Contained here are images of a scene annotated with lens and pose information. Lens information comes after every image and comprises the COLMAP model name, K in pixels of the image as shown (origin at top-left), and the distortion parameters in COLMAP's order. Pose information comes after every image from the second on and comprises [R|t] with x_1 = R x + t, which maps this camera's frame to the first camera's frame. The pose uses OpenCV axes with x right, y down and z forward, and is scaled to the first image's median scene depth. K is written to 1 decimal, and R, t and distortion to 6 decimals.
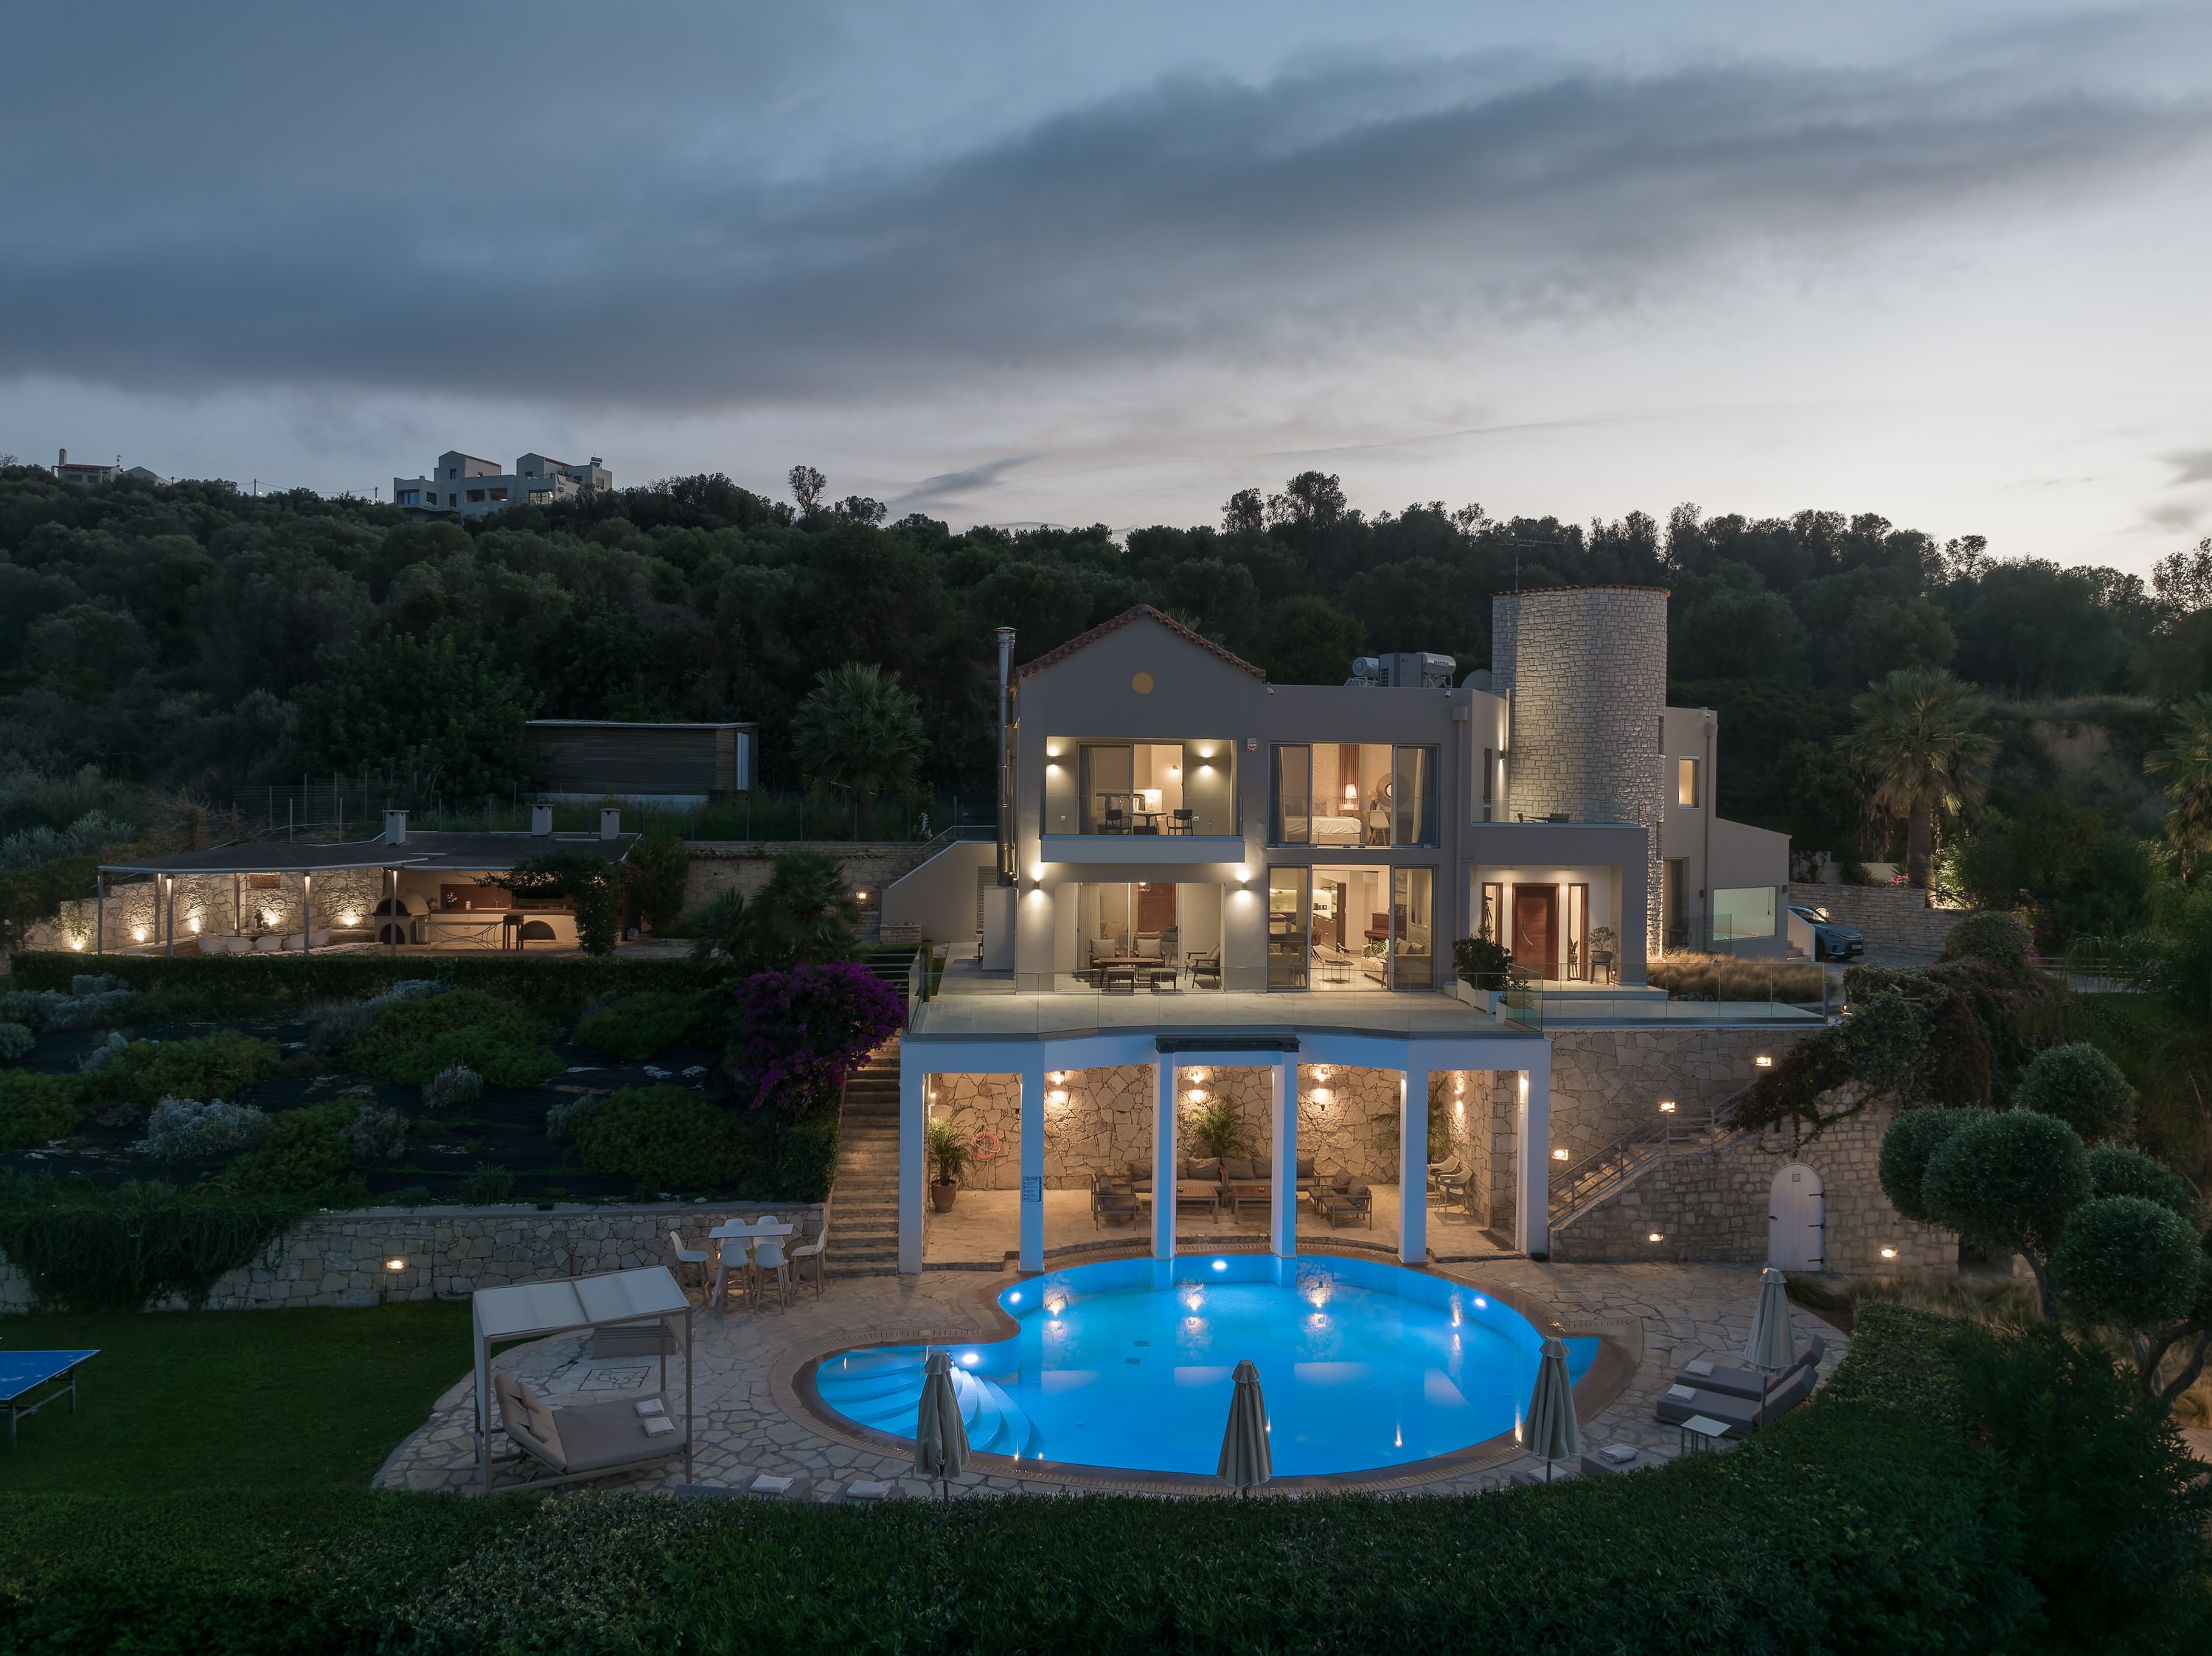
lens RADIAL K [[1535.7, 0, 1157.2], [0, 1535.7, 825.5], [0, 0, 1]] dist [-0.001262, -0.002917]
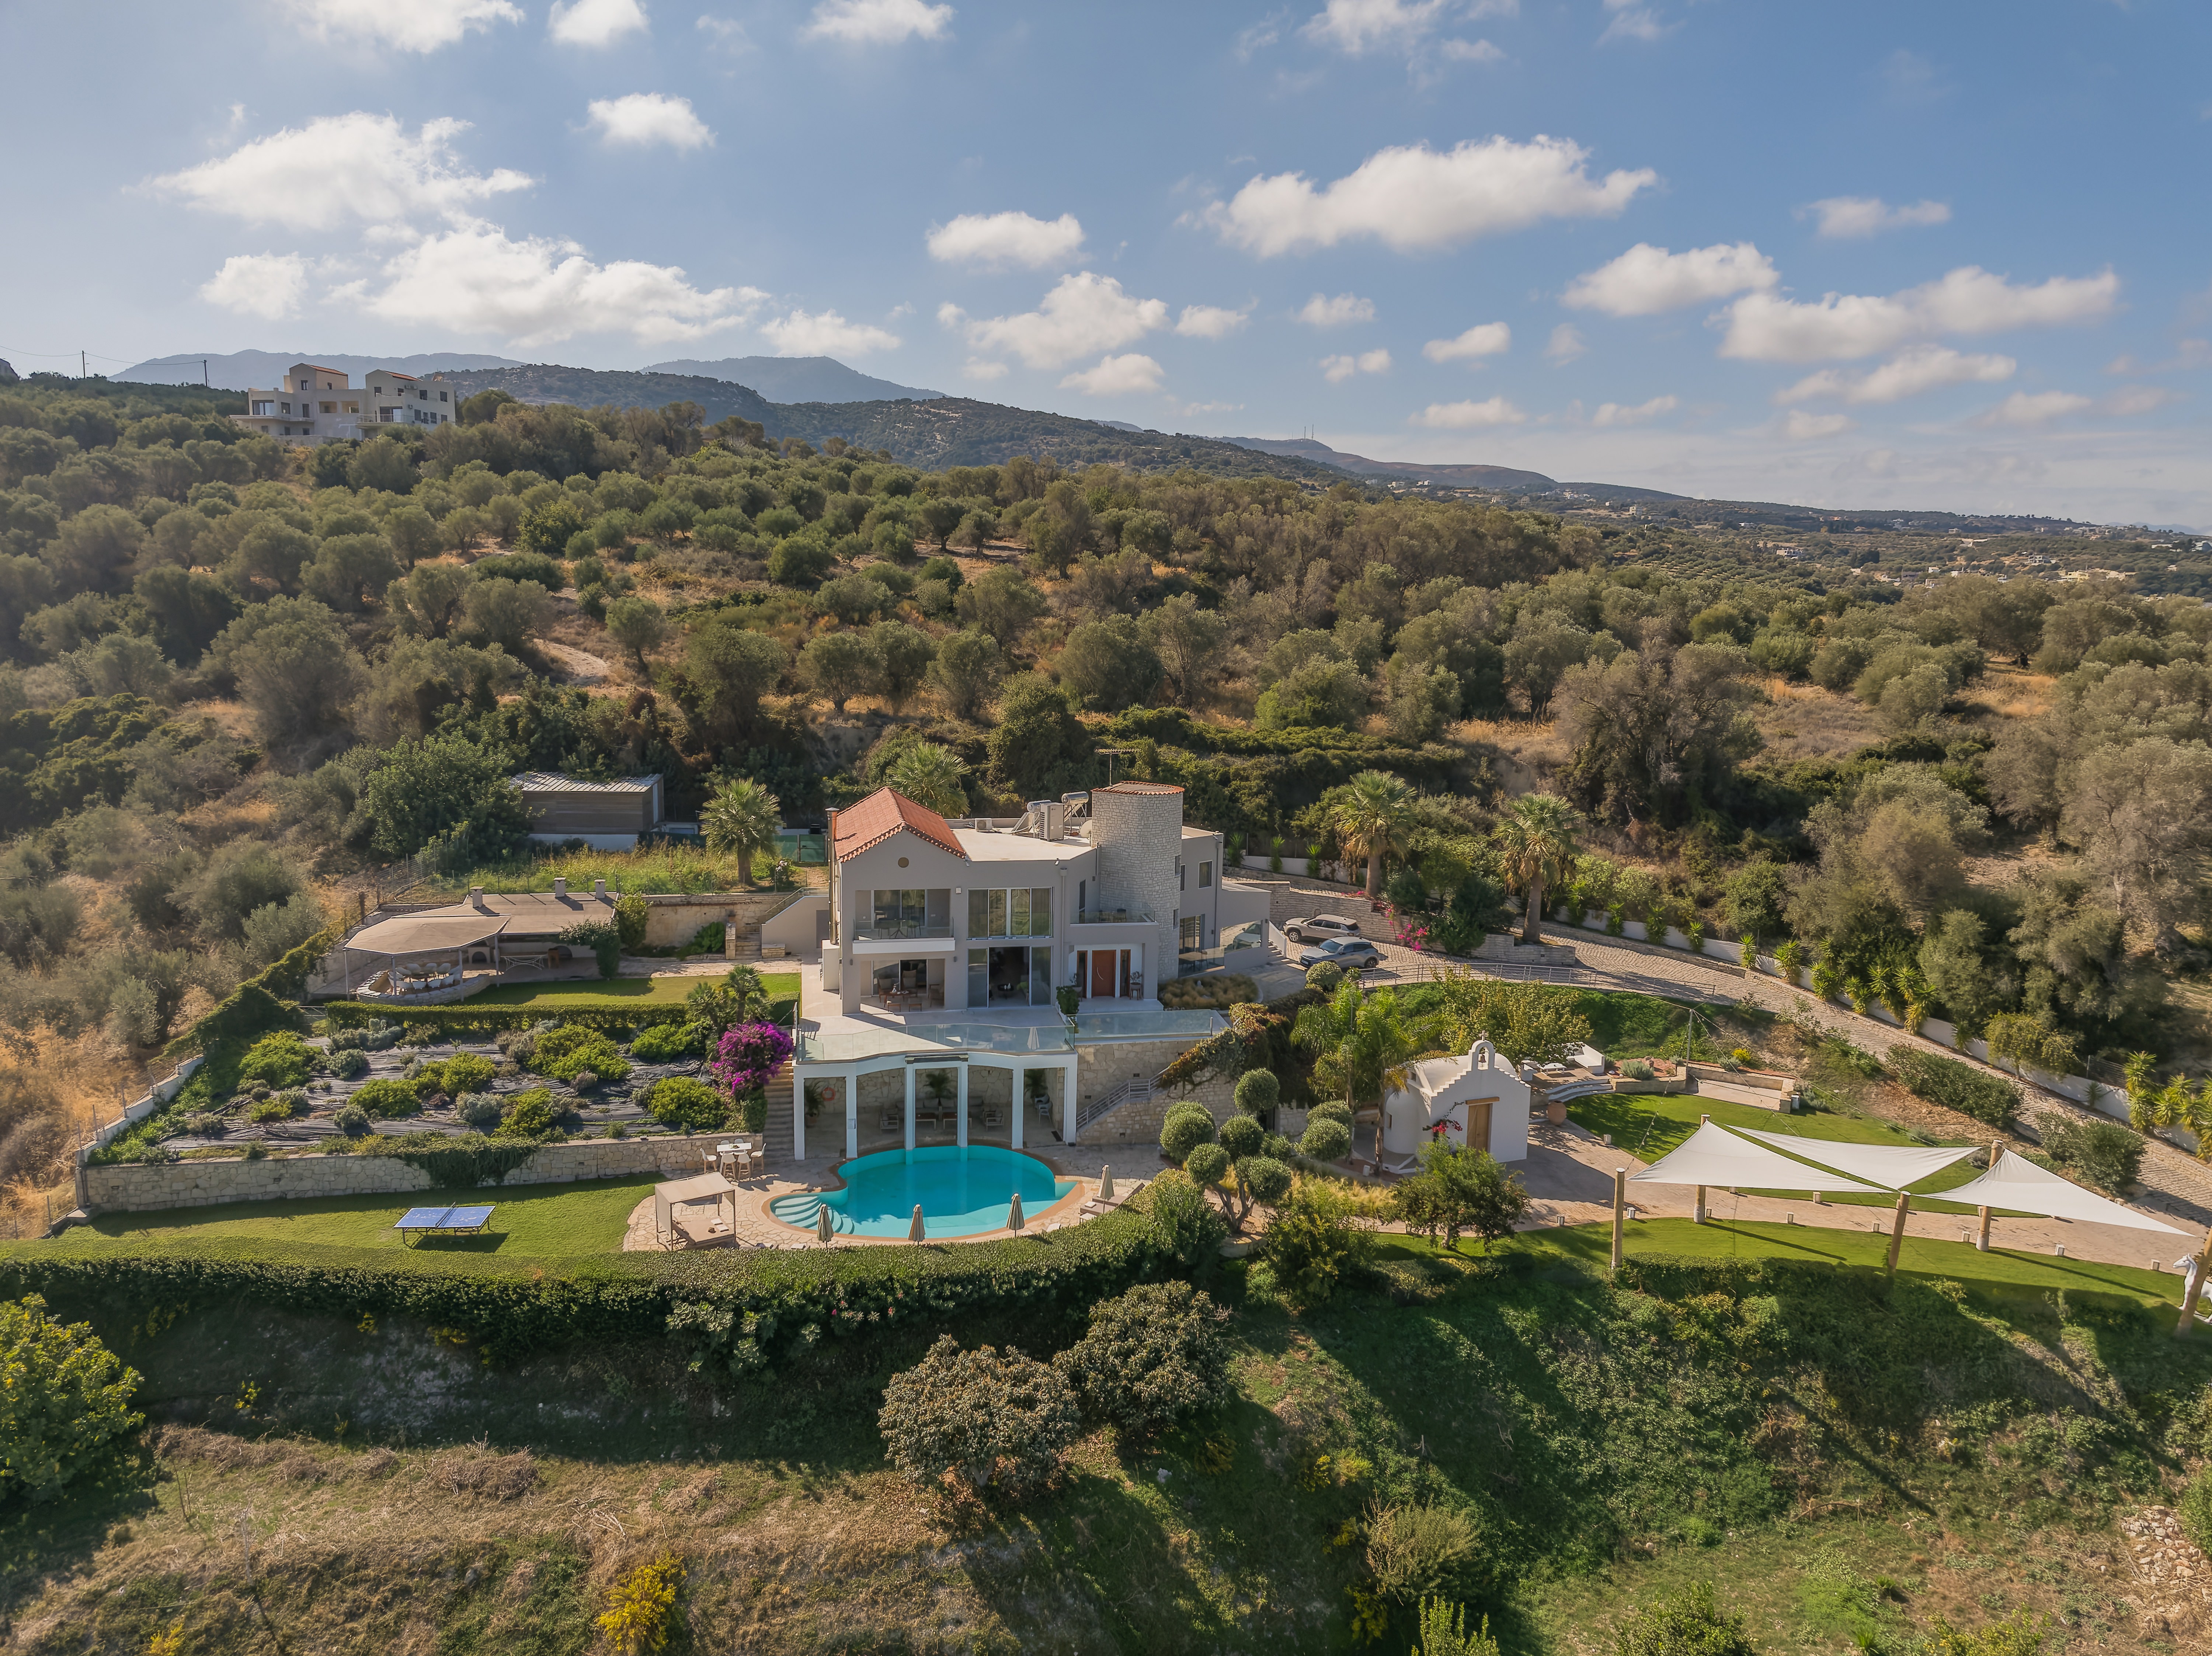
lens RADIAL K [[1507.5, 0, 1107.3], [0, 1507.5, 853.0], [0, 0, 1]] dist [-0.005186, -0.004420]
pose [[0.996078, -0.008527, 0.088064, 0.091015], [-0.004965, 0.988390, 0.151857, -0.439886], [-0.088337, -0.151699, 0.984471, -1.038873]]
